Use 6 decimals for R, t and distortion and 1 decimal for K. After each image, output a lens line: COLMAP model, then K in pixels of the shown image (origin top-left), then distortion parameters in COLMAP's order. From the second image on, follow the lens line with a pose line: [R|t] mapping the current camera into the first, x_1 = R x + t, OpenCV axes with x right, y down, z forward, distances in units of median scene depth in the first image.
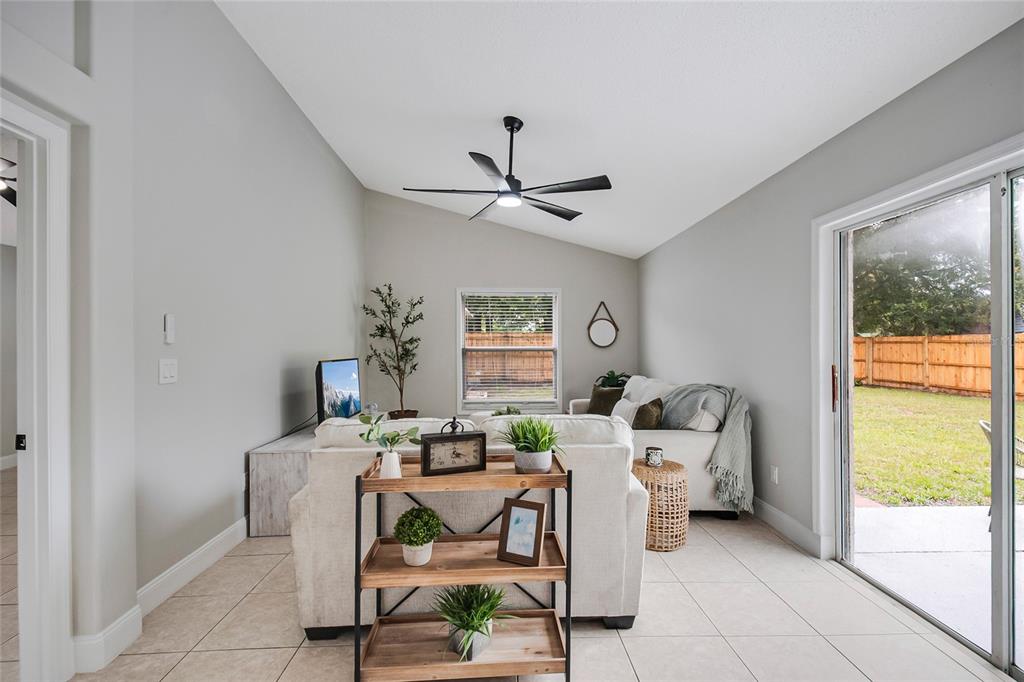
lens RADIAL K [[445.5, 0, 516.1], [0, 445.5, 348.2], [0, 0, 1]] dist [-0.001683, -0.001123]
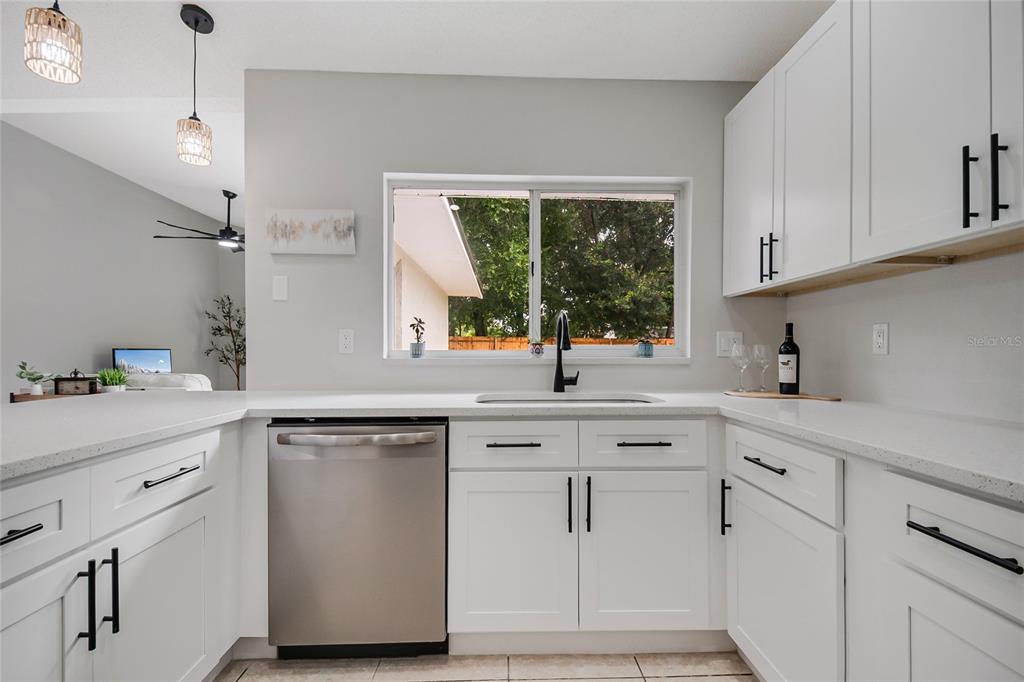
lens RADIAL K [[447.3, 0, 515.9], [0, 447.3, 354.0], [0, 0, 1]] dist [-0.000863, -0.009753]
pose [[0.999783, 0.003371, -0.020578, 0.595714], [-0.003299, 0.999988, 0.003533, 0.022542], [0.020589, -0.003465, 0.999782, -0.304222]]
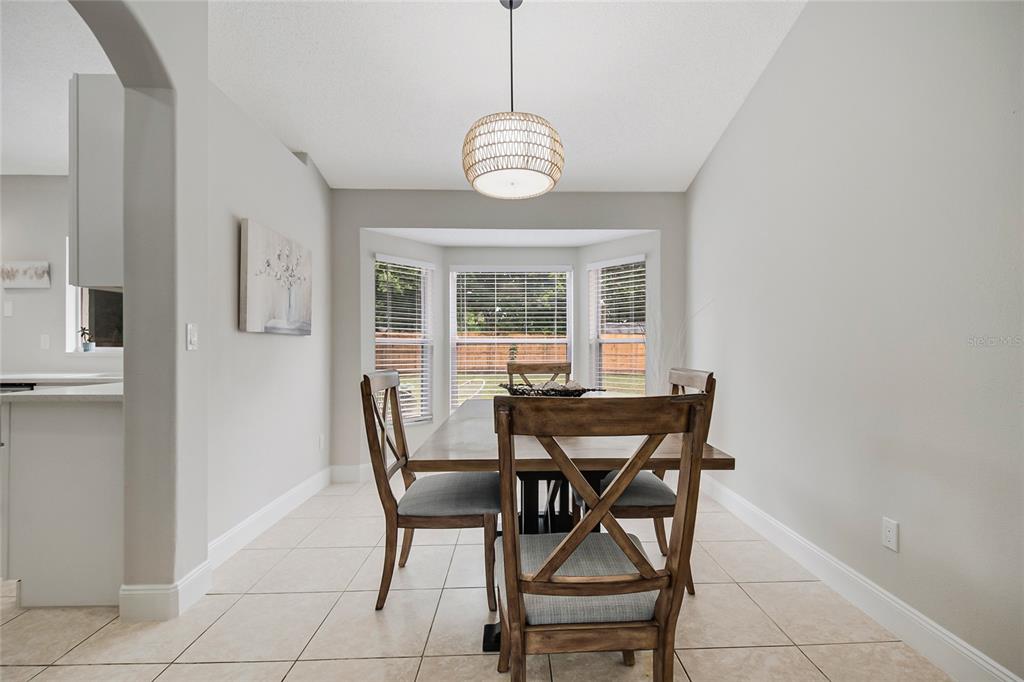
lens RADIAL K [[448.6, 0, 527.1], [0, 448.6, 349.1], [0, 0, 1]] dist [0.000472, -0.017487]
pose [[0.999799, 0.000189, -0.020029, 1.259138], [-0.000062, 0.999980, 0.006355, 0.019217], [0.020030, -0.006352, 0.999779, -0.570284]]
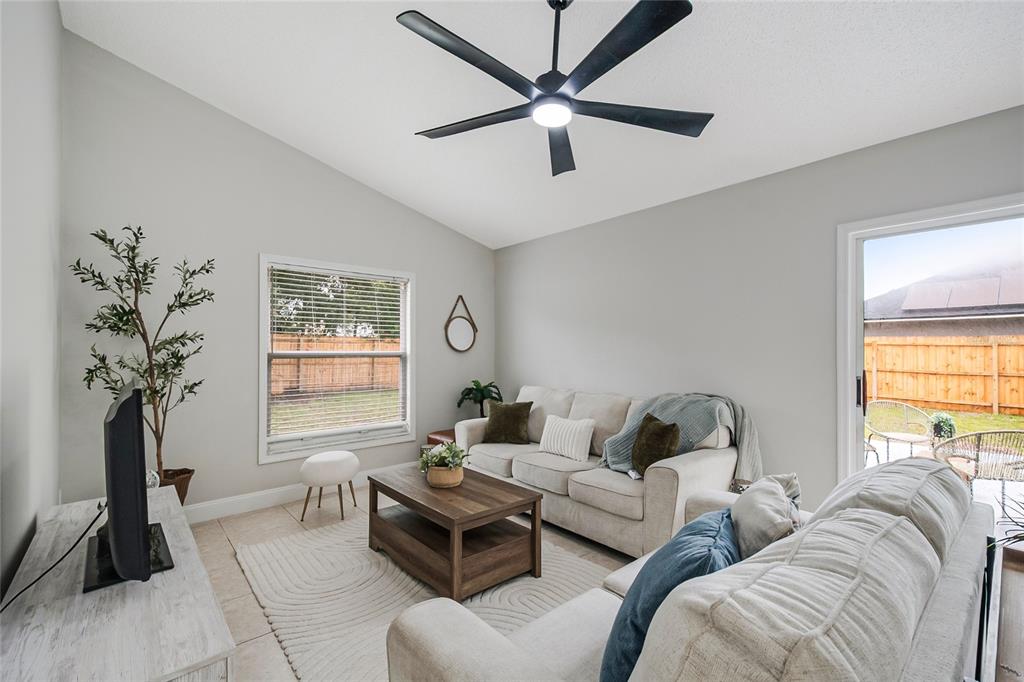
lens RADIAL K [[445.5, 0, 516.1], [0, 445.5, 348.2], [0, 0, 1]] dist [-0.001683, -0.001123]
pose [[0.784512, 0.007193, 0.620072, -0.254146], [-0.000358, 0.999938, -0.011147, 0.000192], [-0.620113, 0.008523, 0.784466, 0.331447]]
